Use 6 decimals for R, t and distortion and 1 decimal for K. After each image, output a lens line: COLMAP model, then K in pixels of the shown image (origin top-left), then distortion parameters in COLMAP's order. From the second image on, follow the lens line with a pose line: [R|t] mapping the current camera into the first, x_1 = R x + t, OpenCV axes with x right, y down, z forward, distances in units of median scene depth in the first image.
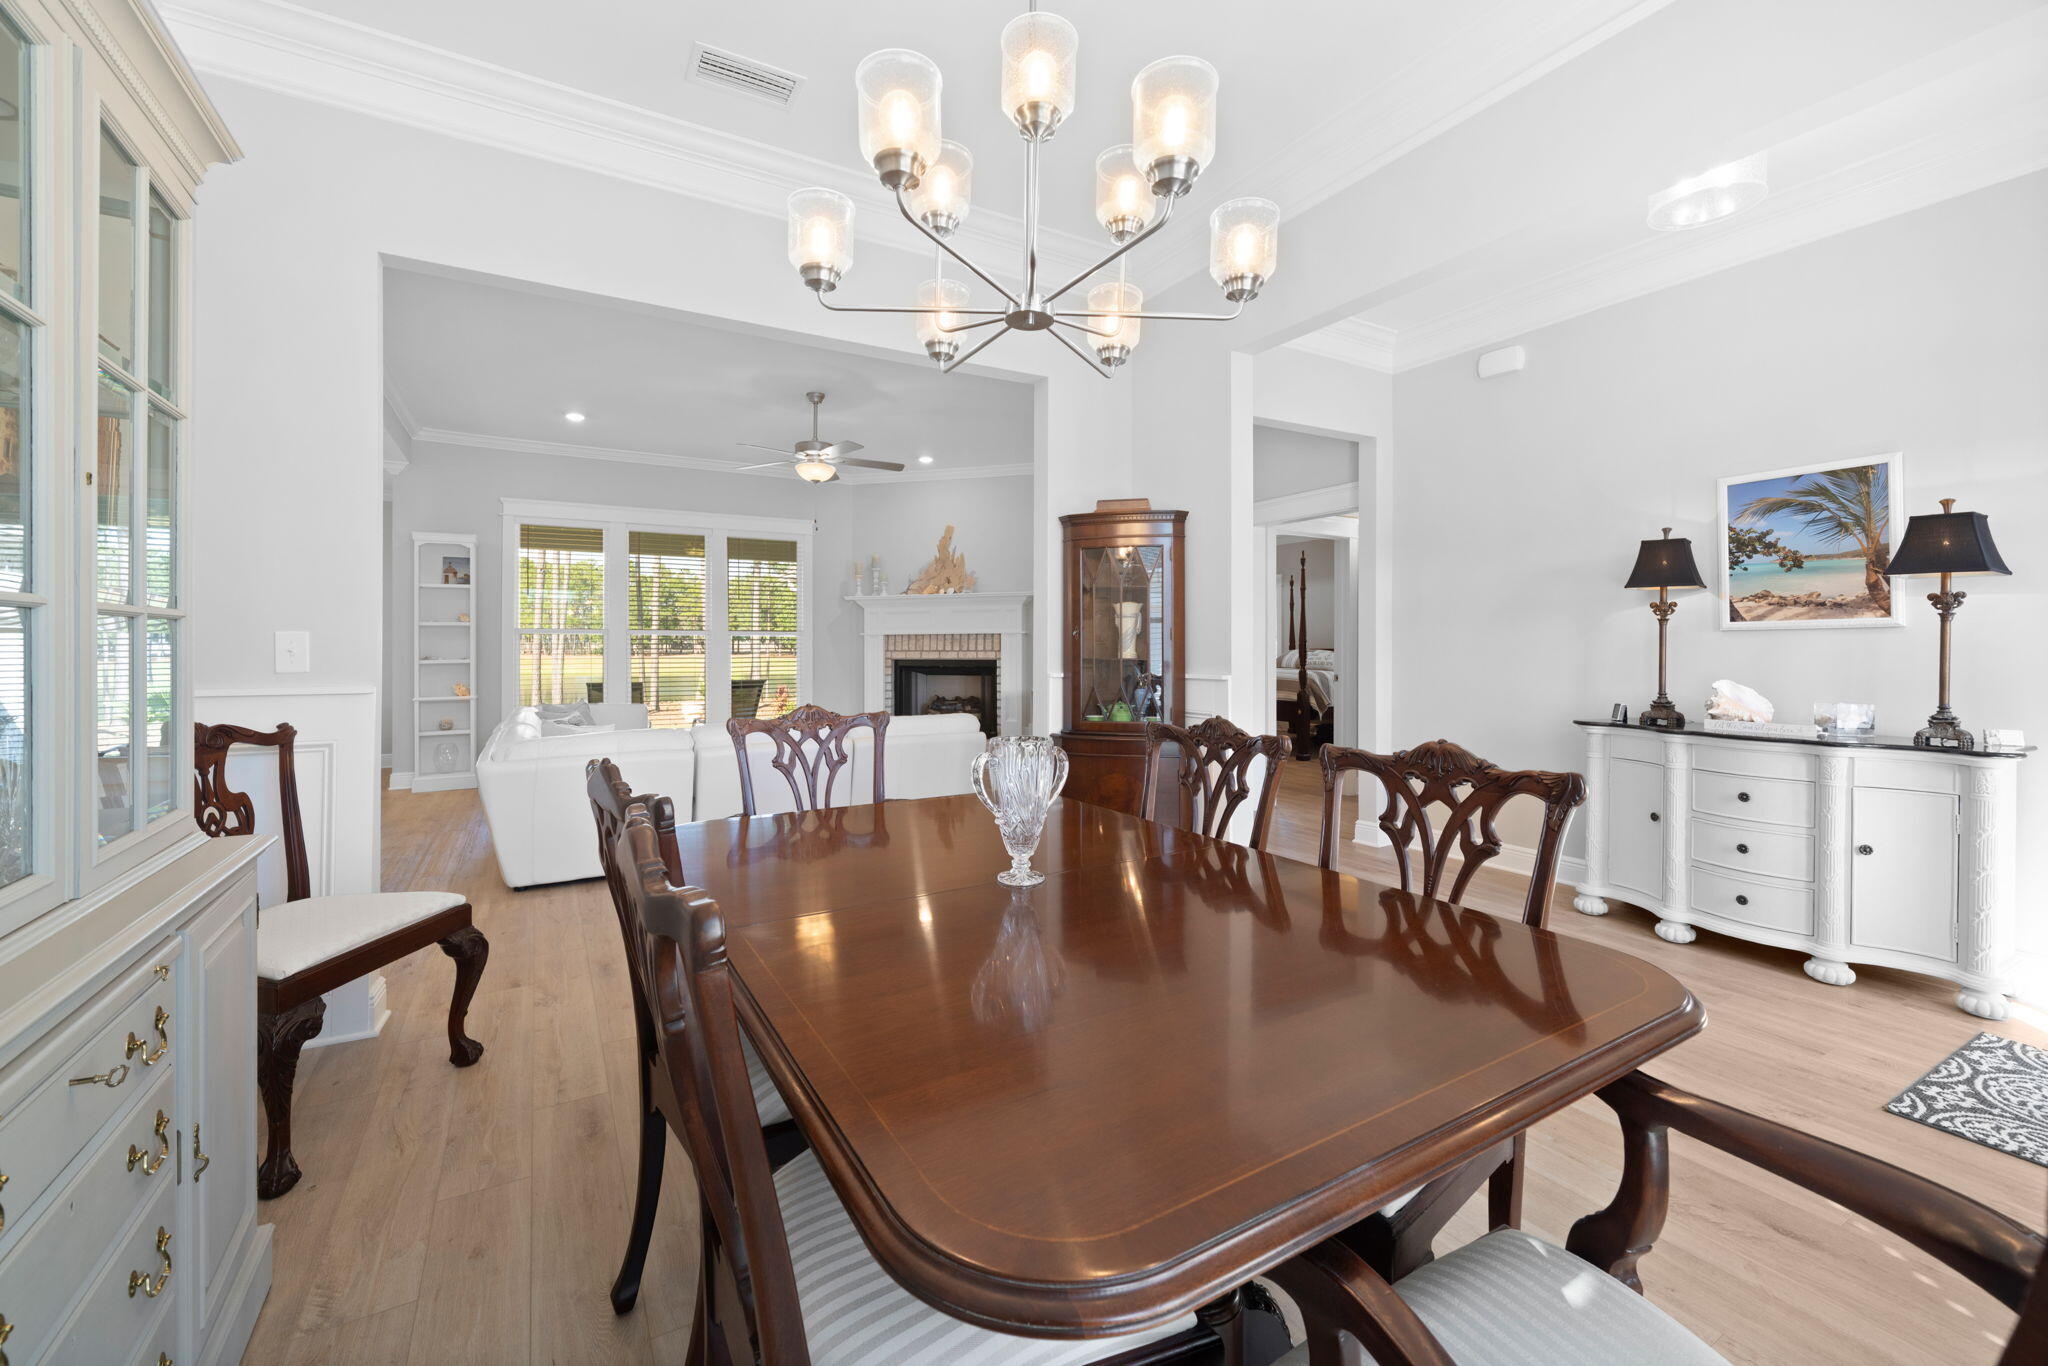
lens RADIAL K [[833.5, 0, 1030.5], [0, 833.5, 648.7], [0, 0, 1]] dist [-0.009938, -0.000271]
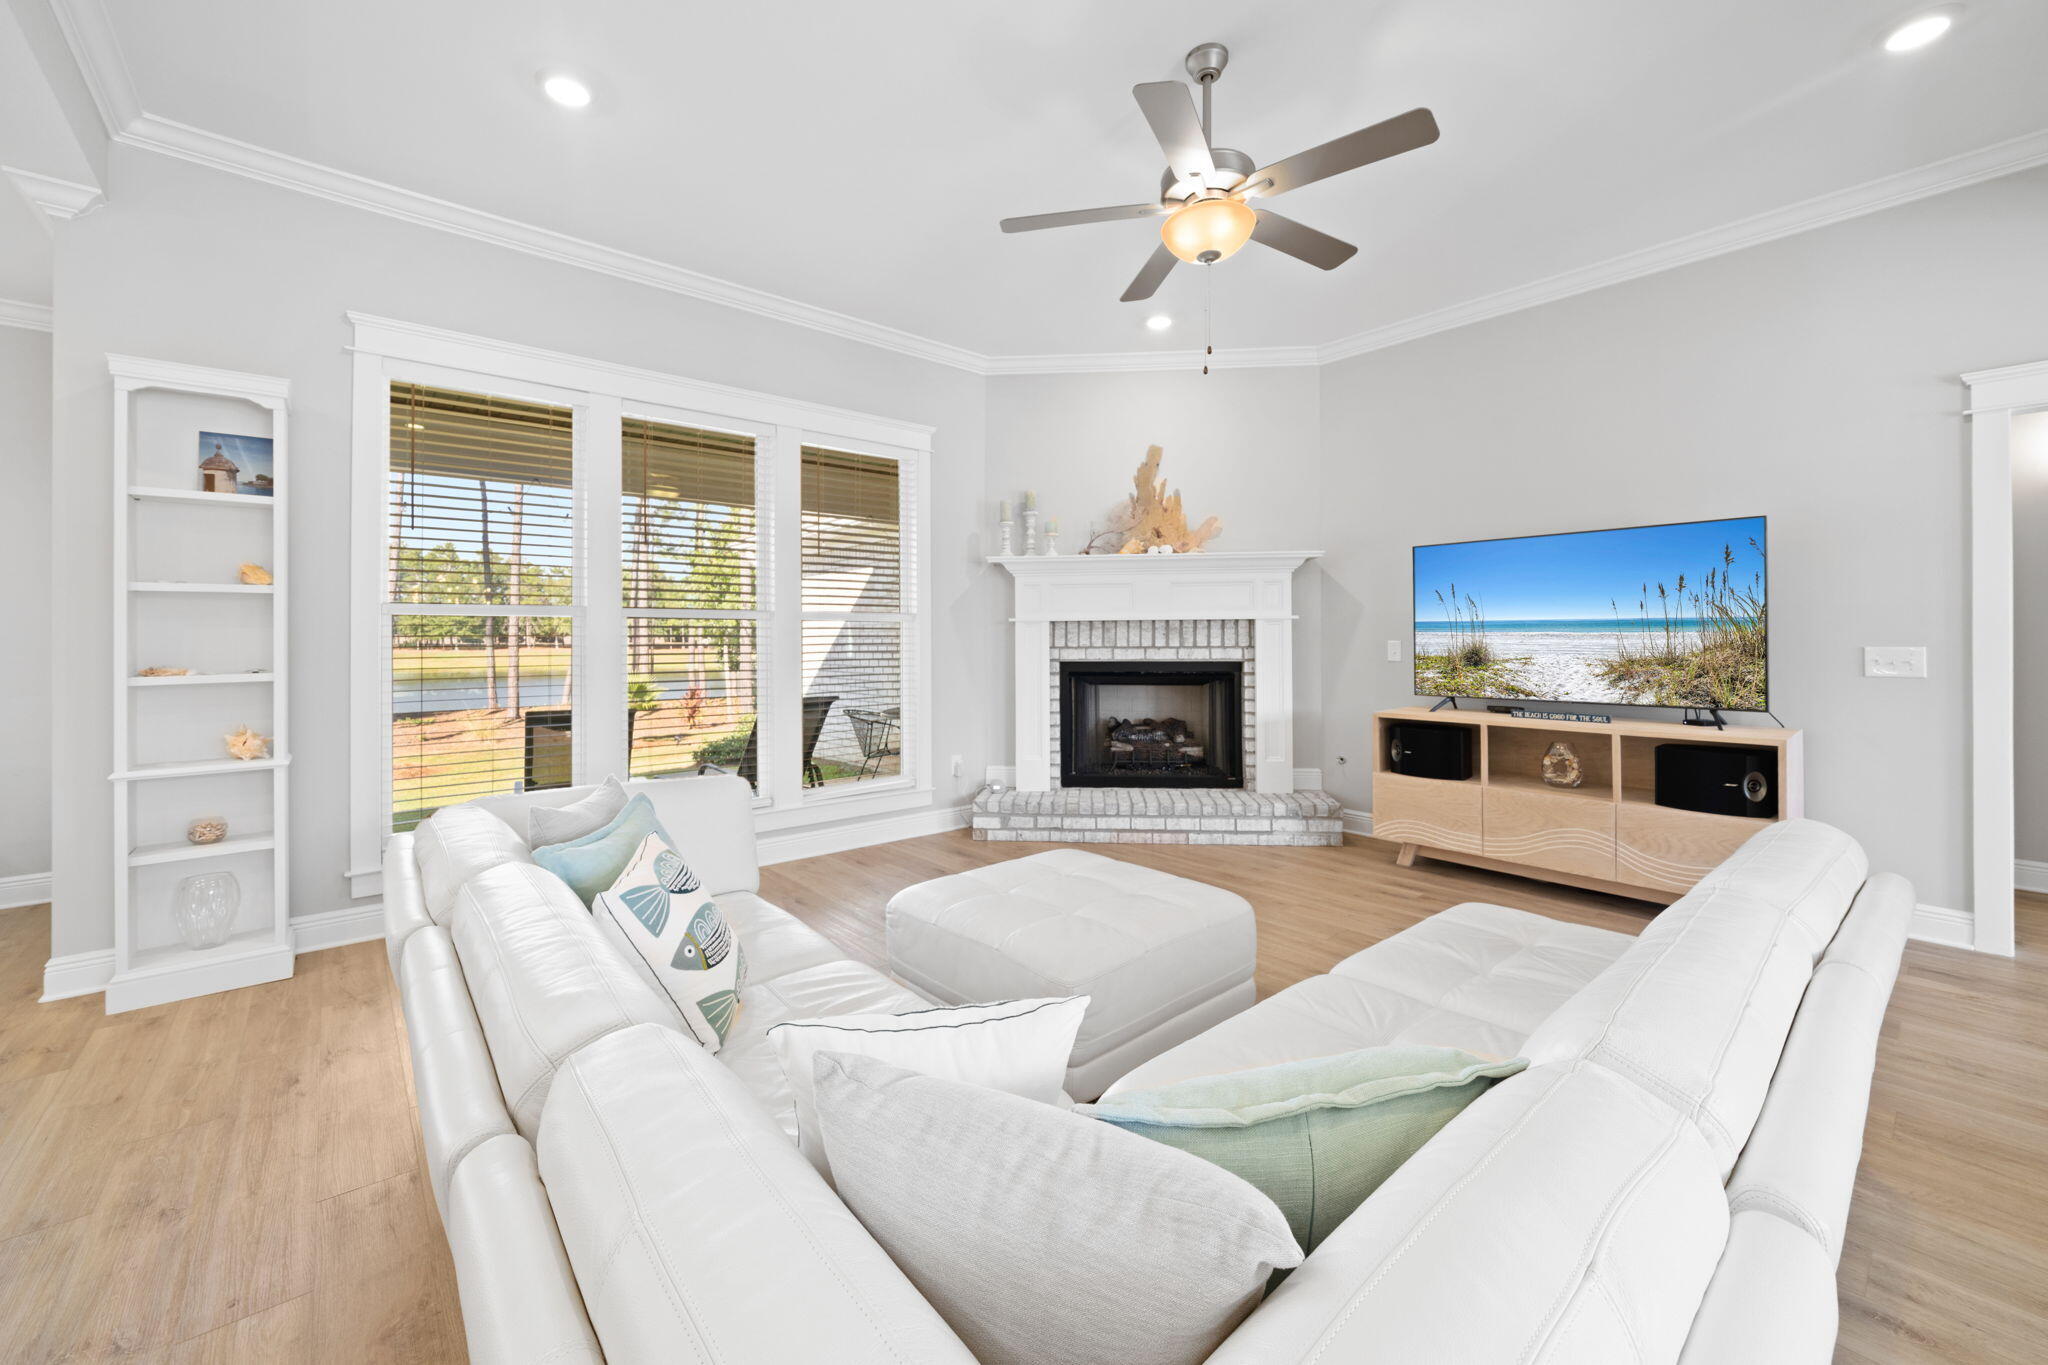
lens RADIAL K [[806.5, 0, 1021.9], [0, 806.5, 636.0], [0, 0, 1]] dist [-0.002055, 0.000006]
pose [[0.984085, -0.000930, 0.177698, -0.308218], [0.001795, 0.999987, -0.004708, -0.003102], [-0.177691, 0.004952, 0.984074, 0.436498]]
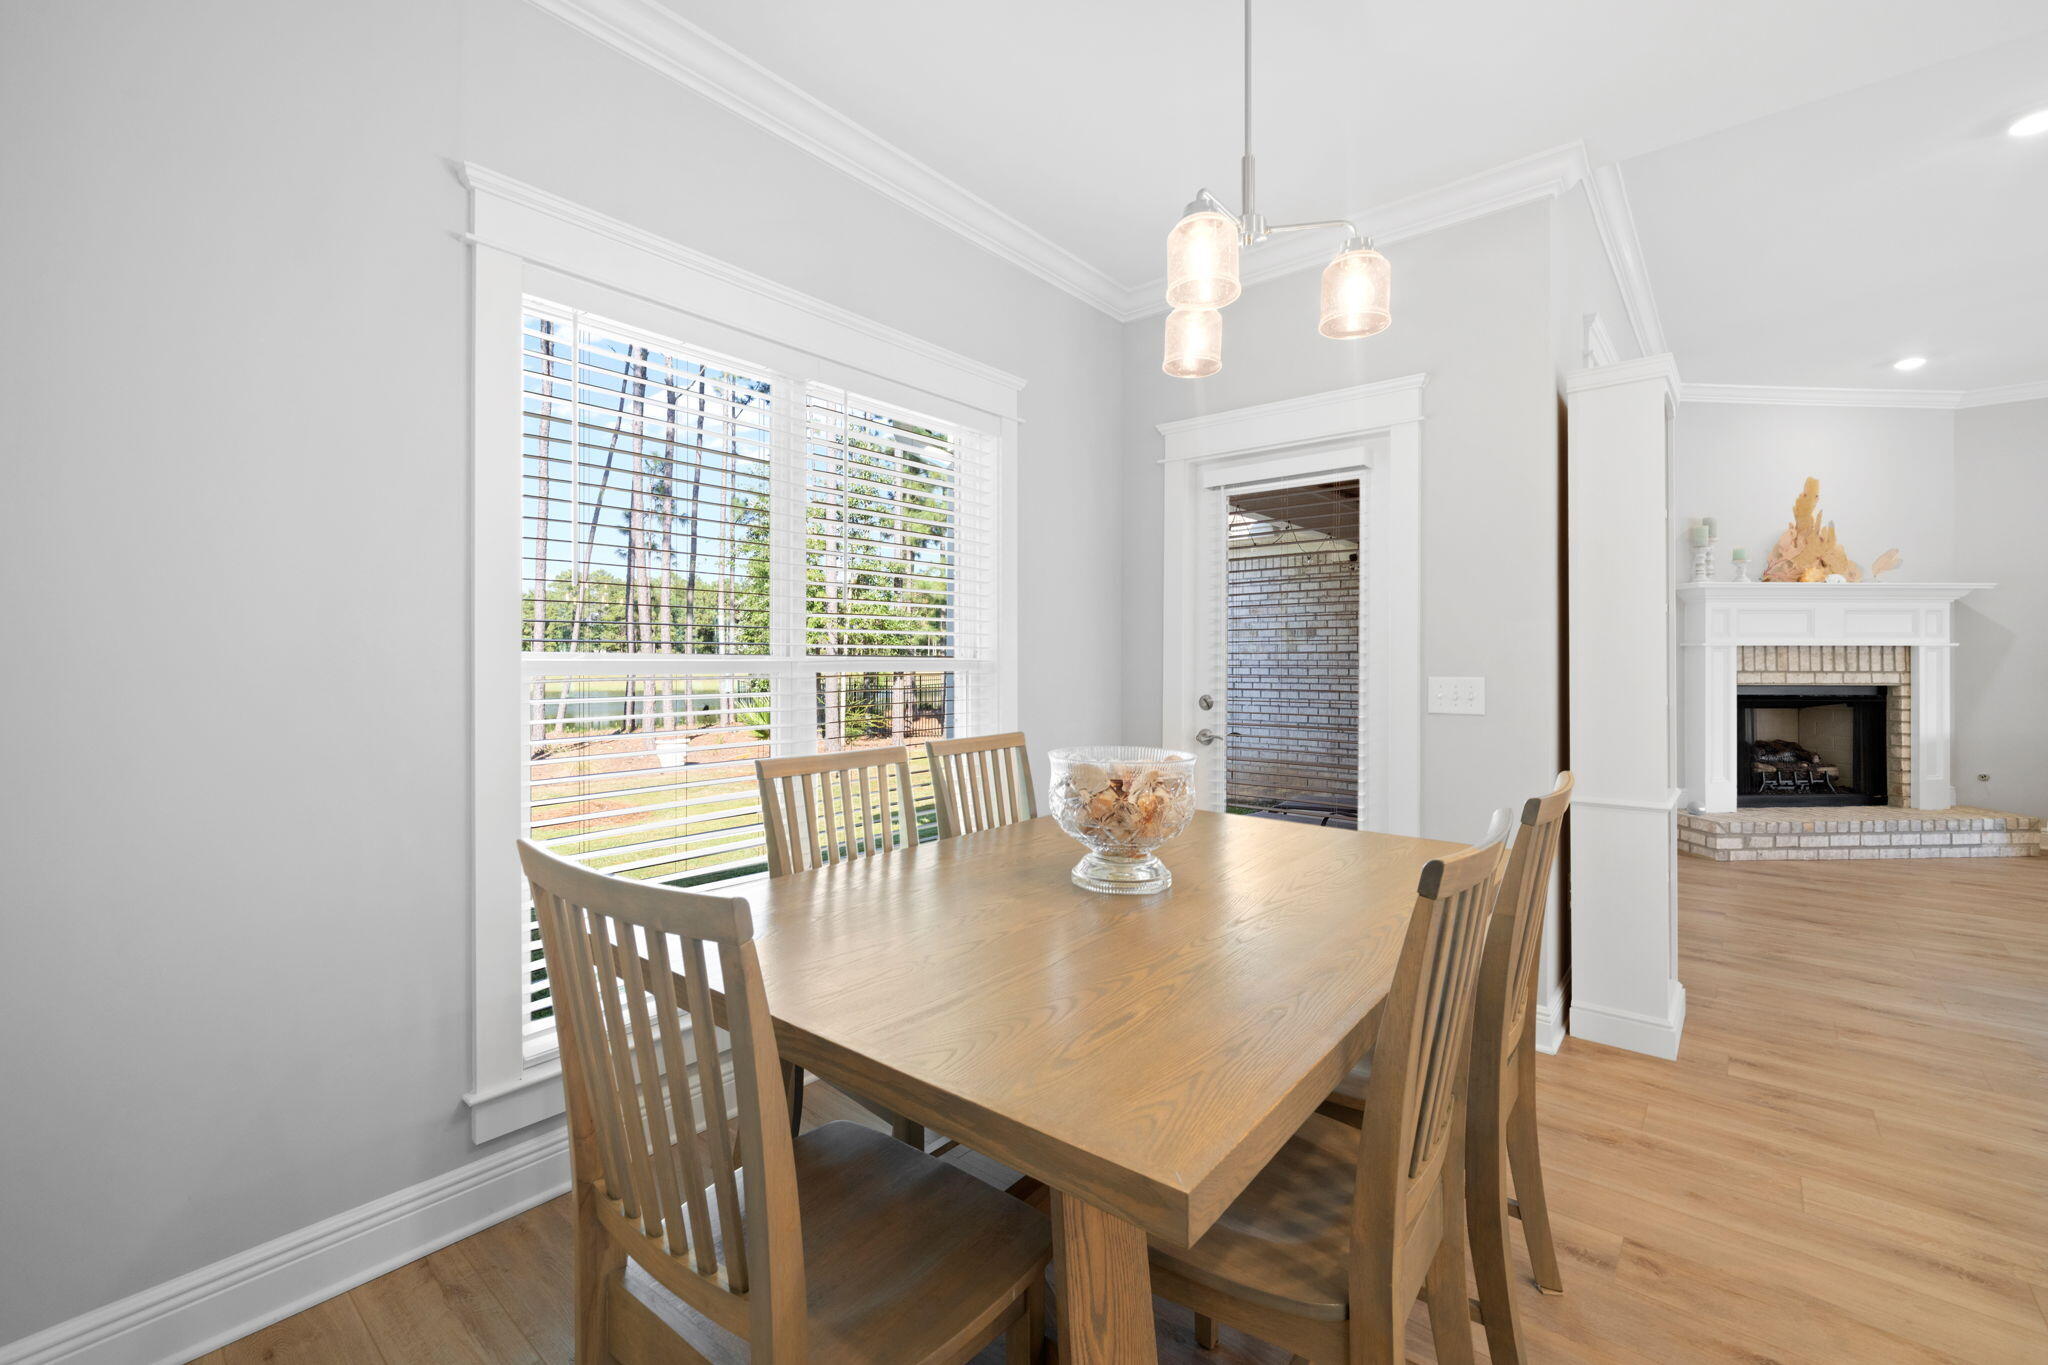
lens RADIAL K [[856.8, 0, 1026.0], [0, 856.8, 663.8], [0, 0, 1]] dist [0.002228, 0.000549]
pose [[0.942808, 0.003963, 0.333312, -0.911593], [-0.004433, 0.999990, 0.000650, -0.001465], [-0.333306, -0.002090, 0.942816, 0.588047]]
